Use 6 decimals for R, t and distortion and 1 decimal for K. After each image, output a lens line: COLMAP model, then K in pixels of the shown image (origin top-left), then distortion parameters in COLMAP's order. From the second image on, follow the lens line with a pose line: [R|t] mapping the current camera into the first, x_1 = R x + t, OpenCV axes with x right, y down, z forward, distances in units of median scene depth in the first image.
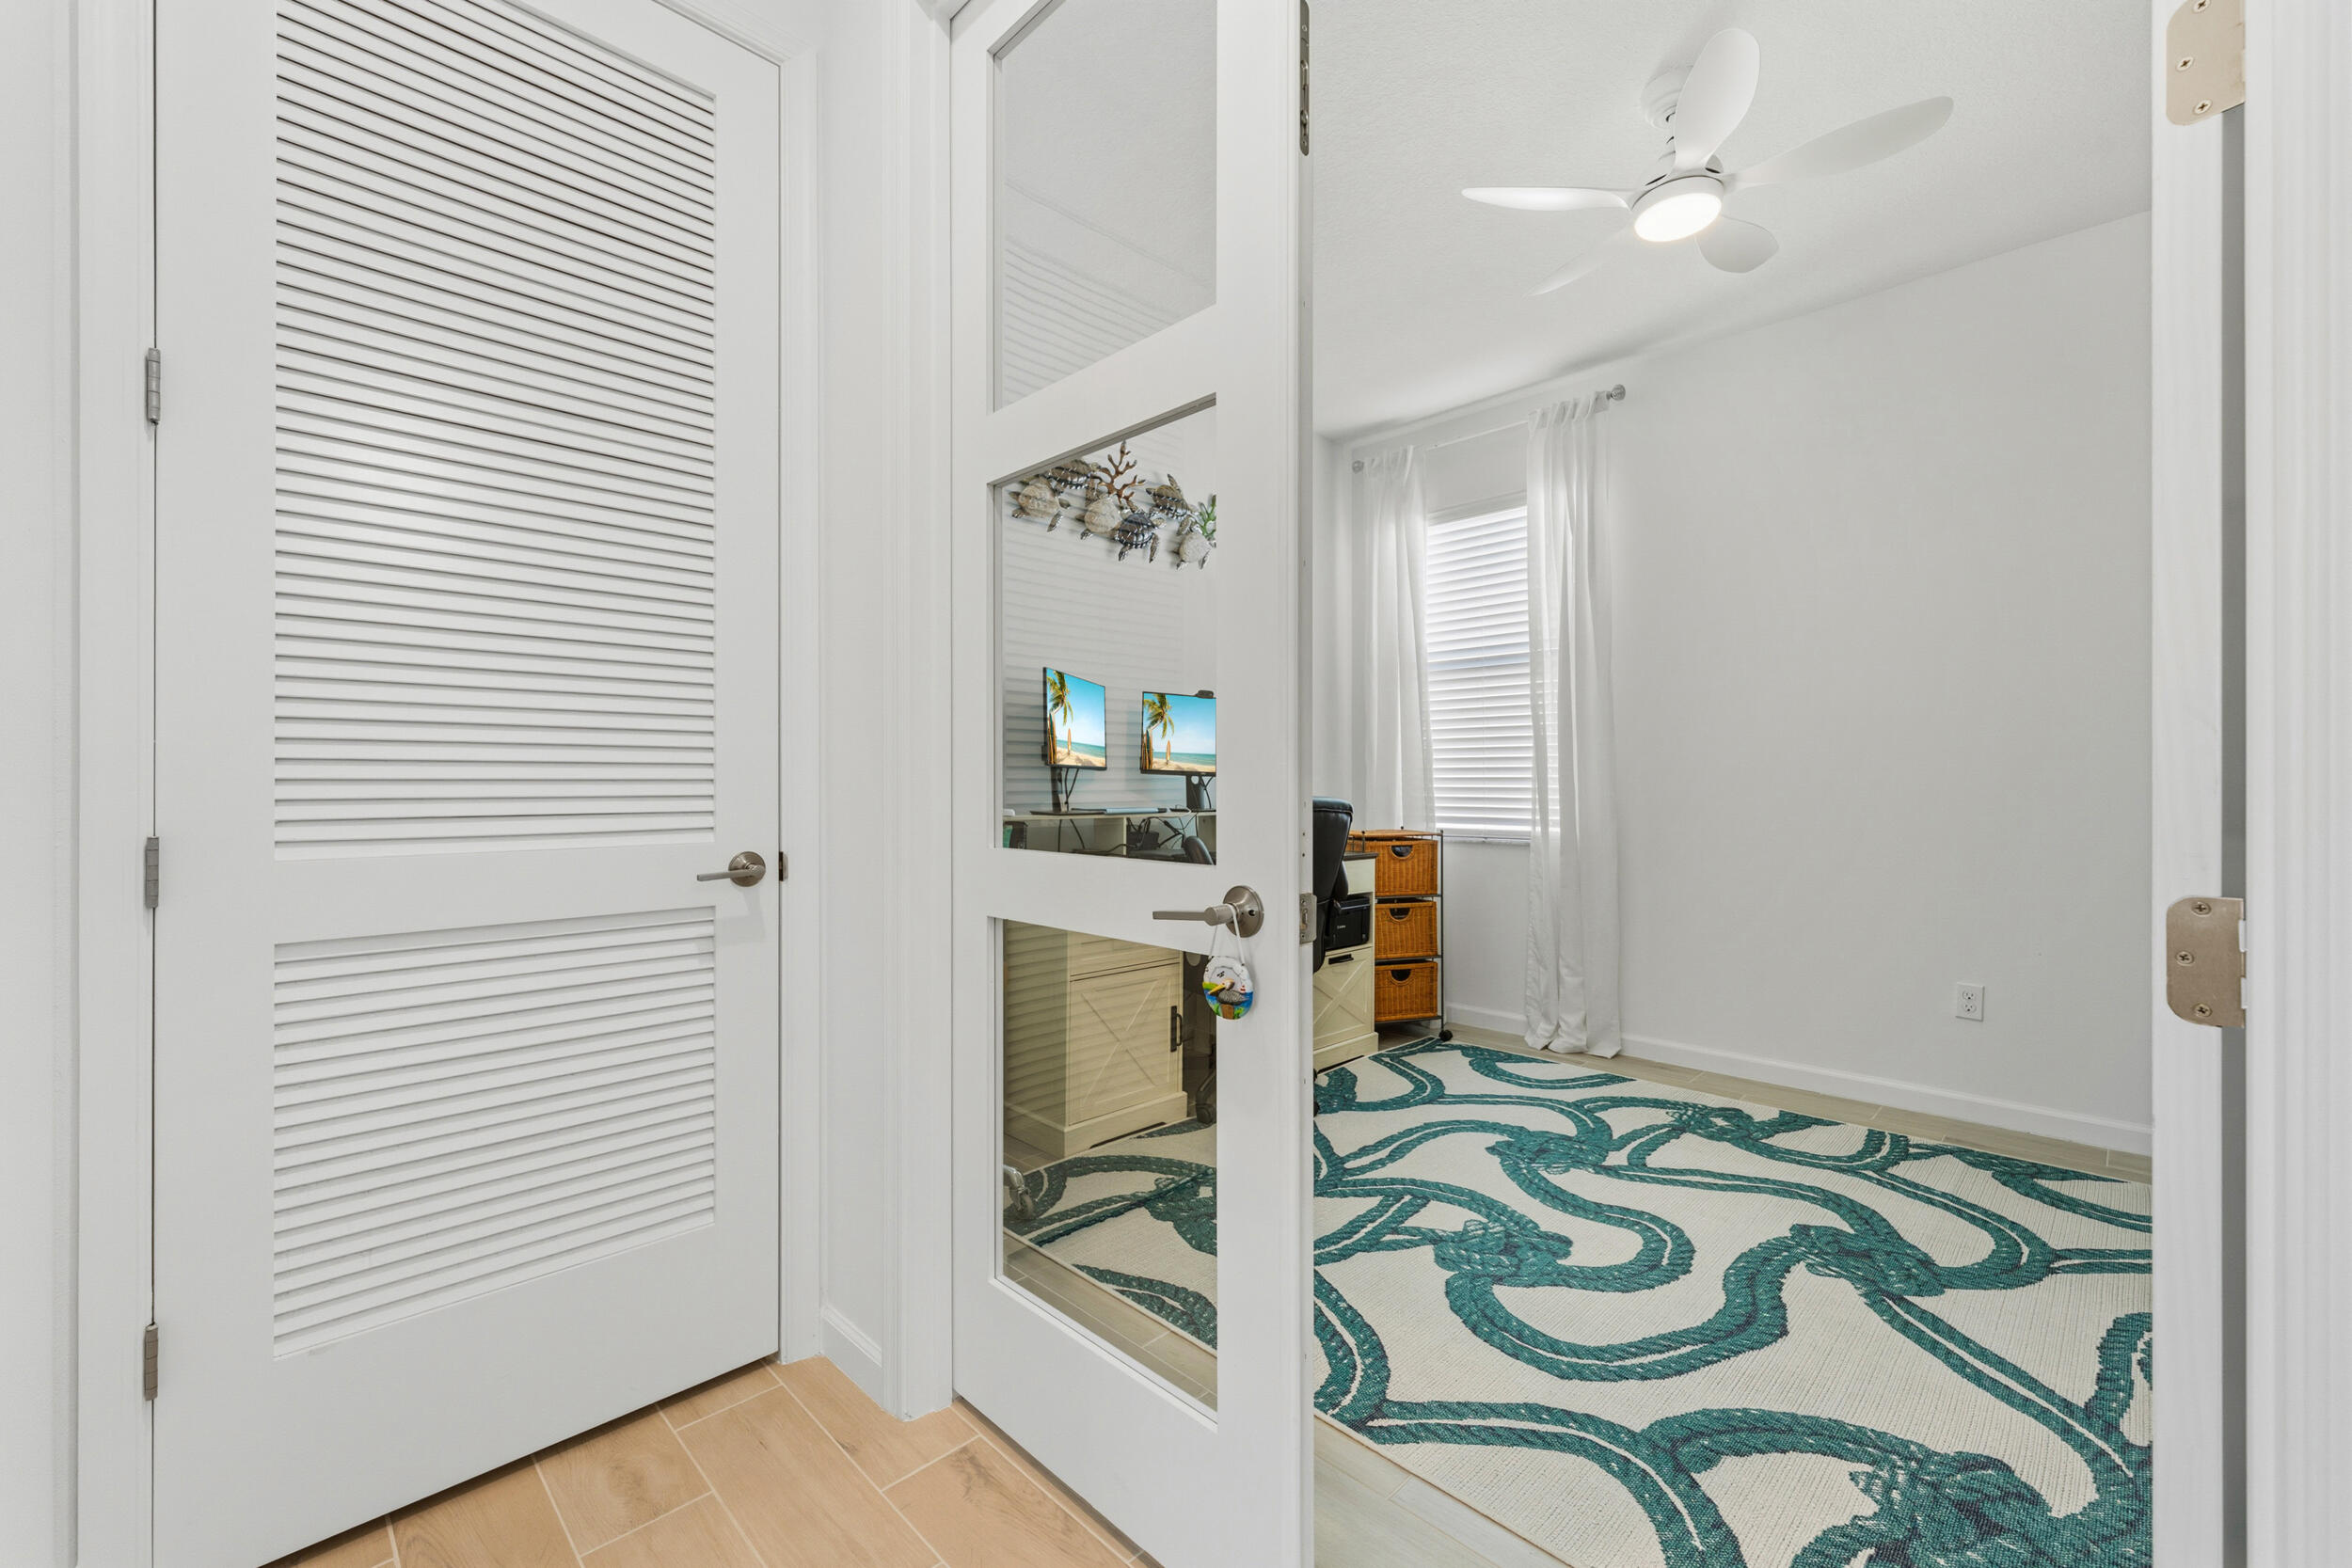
lens RADIAL K [[949.9, 0, 1169.1], [0, 949.9, 781.0], [0, 0, 1]] dist [-0.000753, -0.000356]
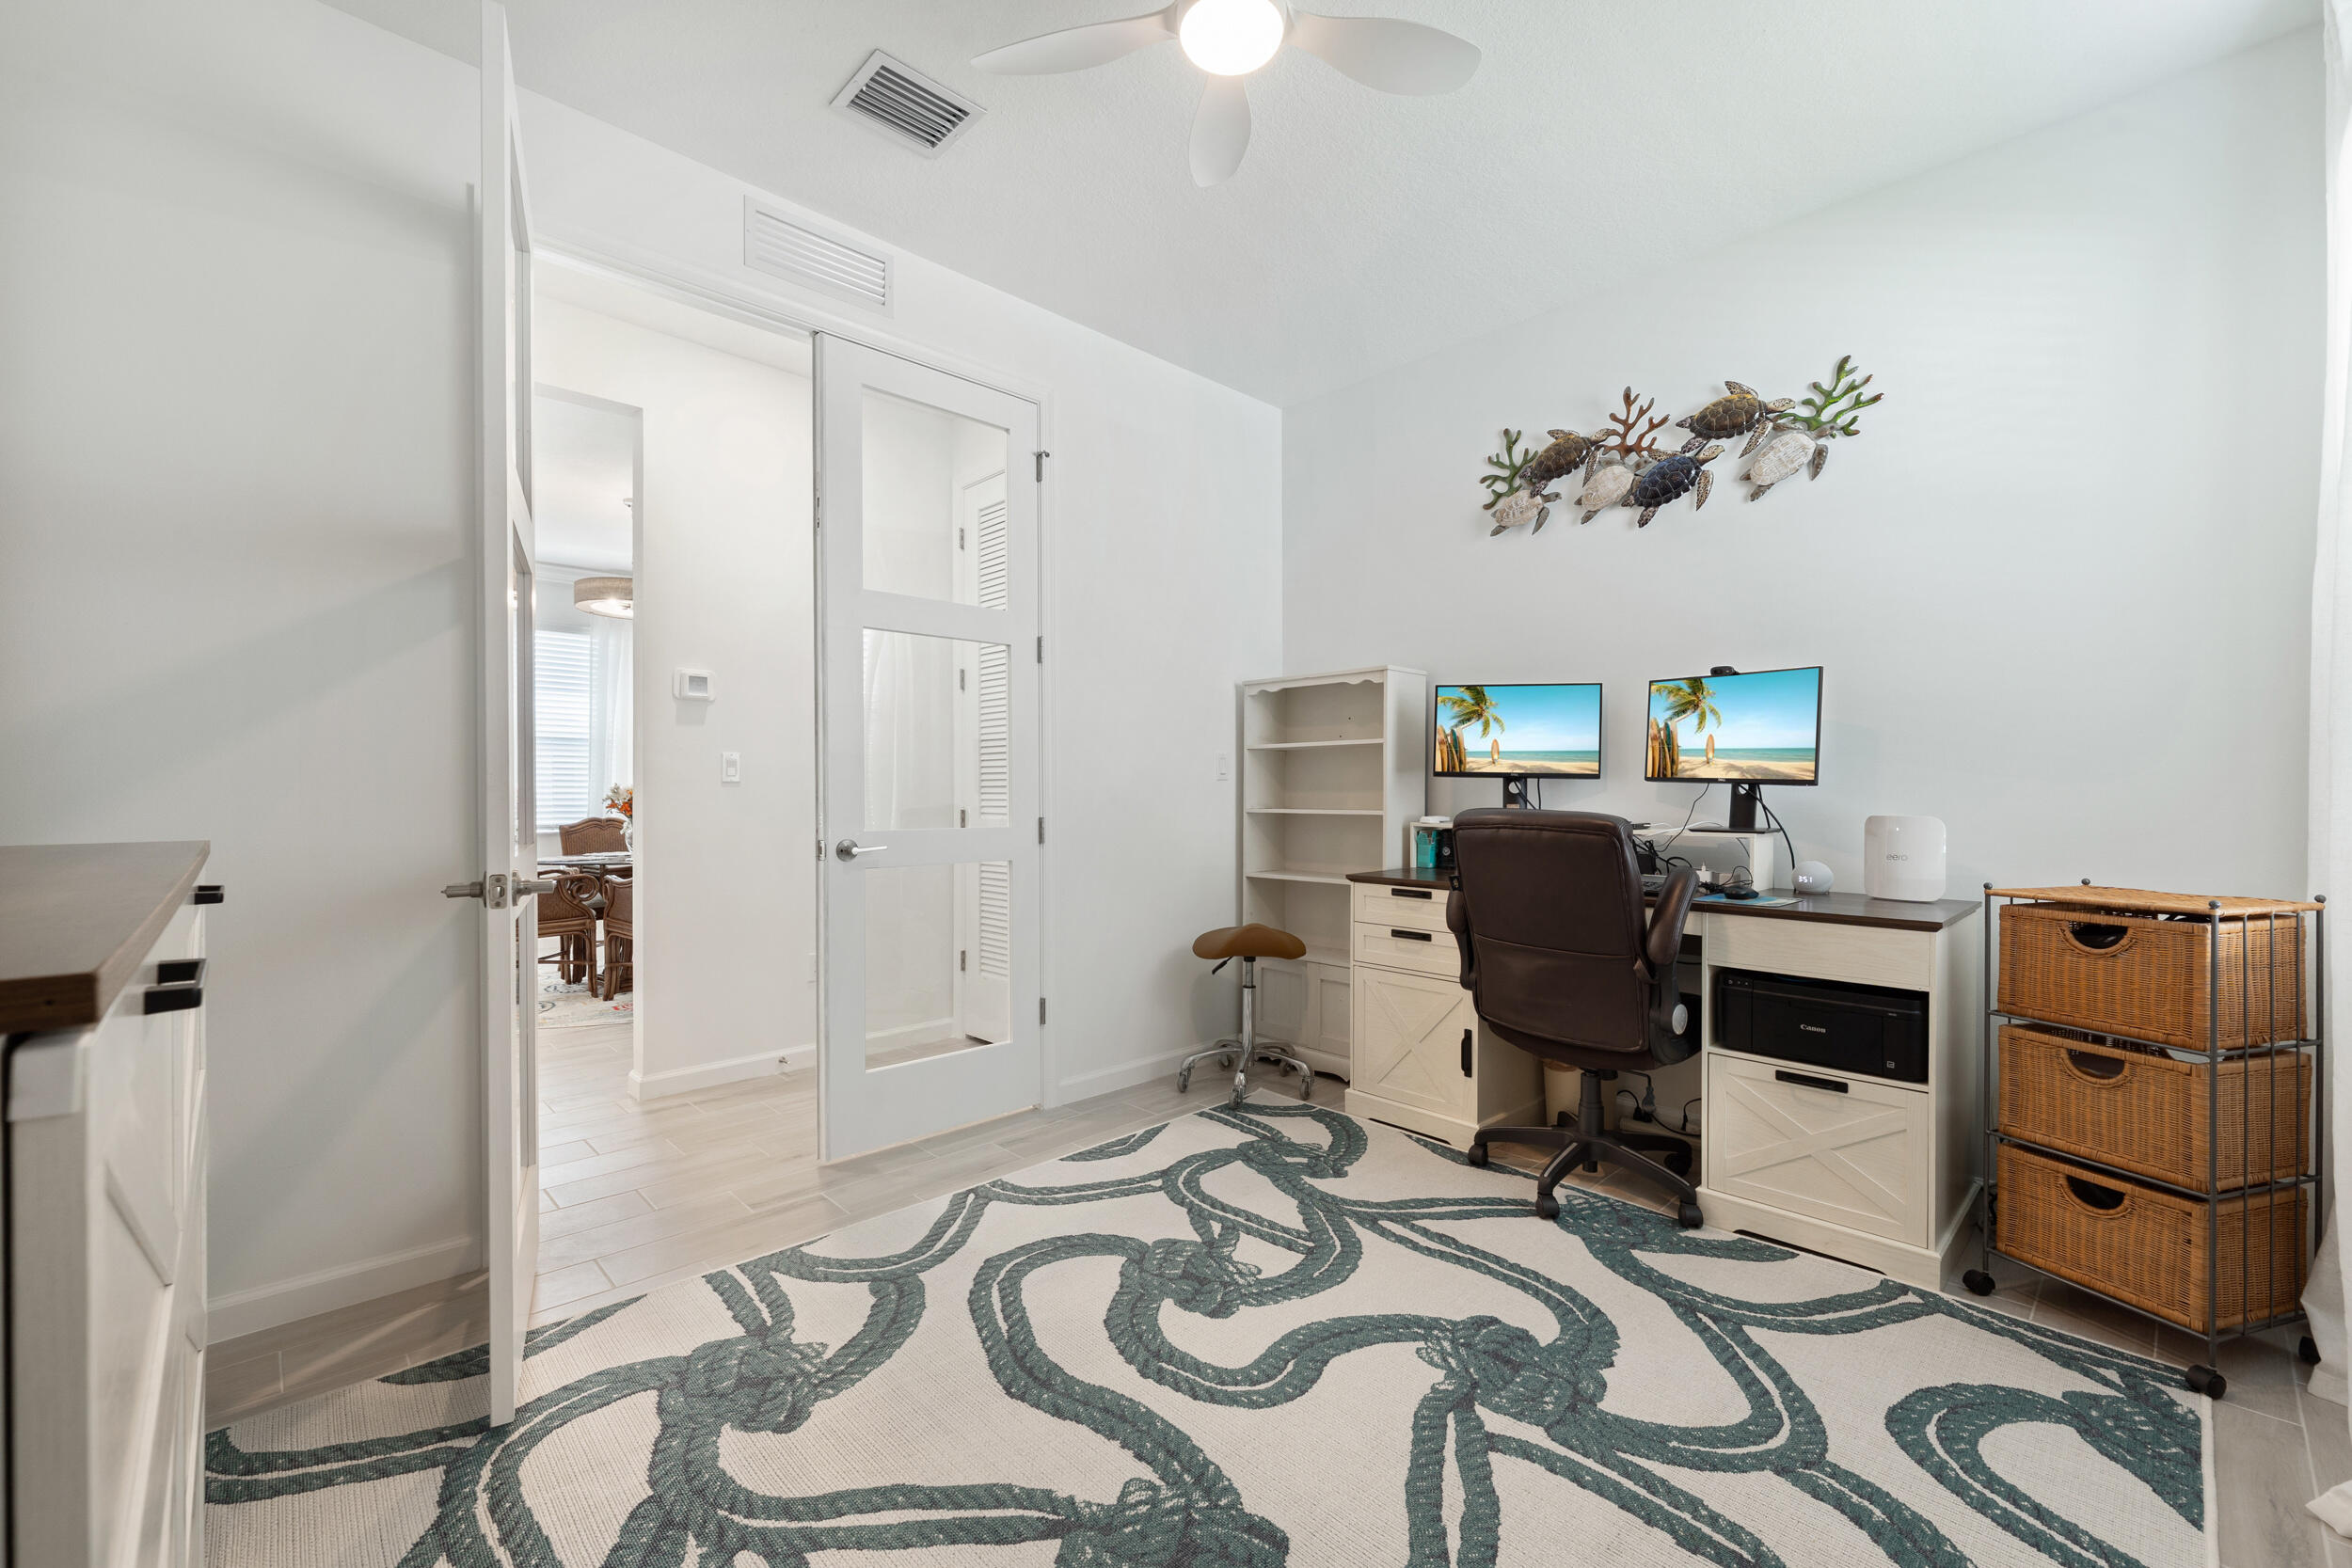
lens RADIAL K [[965.1, 0, 1173.6], [0, 965.1, 794.7], [0, 0, 1]] dist [0.000430, -0.000104]
pose [[-0.010364, 0.001499, -0.999945, 0.891657], [0.003068, 0.999994, 0.001468, 0.001213], [0.999942, -0.003053, -0.010369, 0.660821]]
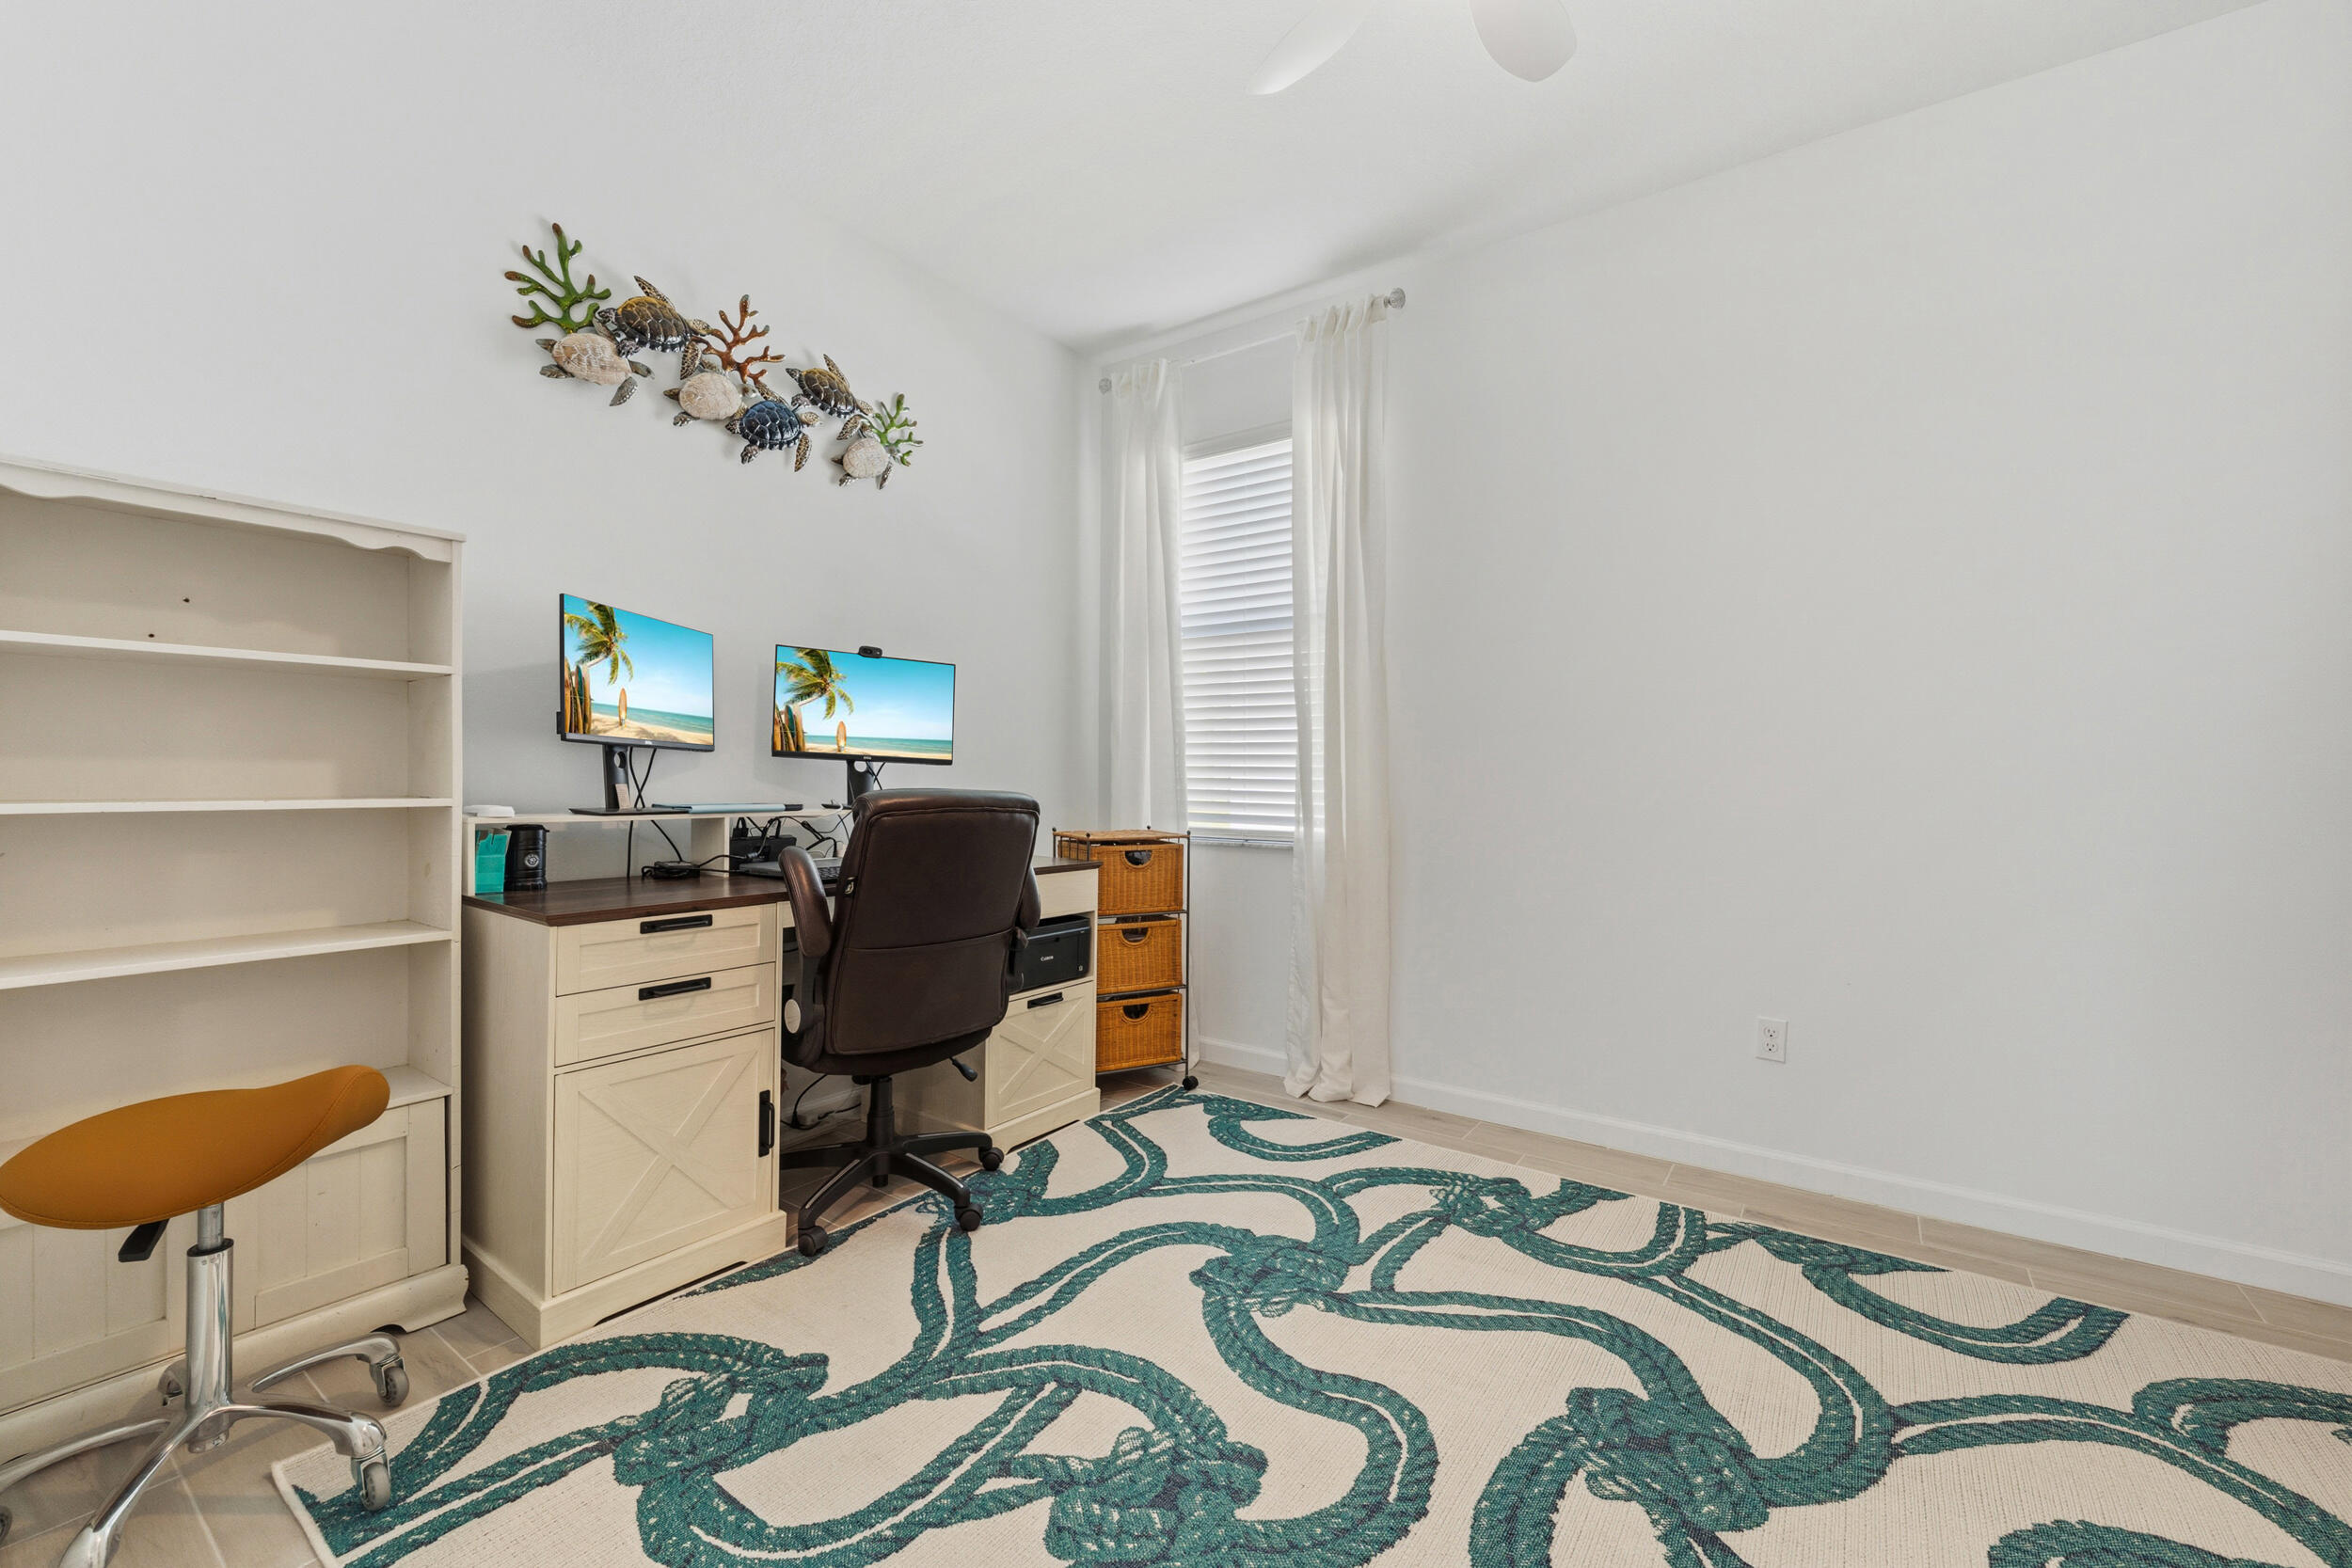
lens RADIAL K [[953.9, 0, 1172.9], [0, 953.9, 787.2], [0, 0, 1]] dist [0.000648, -0.000174]
pose [[0.985114, 0.006044, 0.171796, 0.163928], [-0.008979, 0.999827, 0.016314, 0.000851], [-0.171667, -0.017614, 0.984998, 0.244593]]
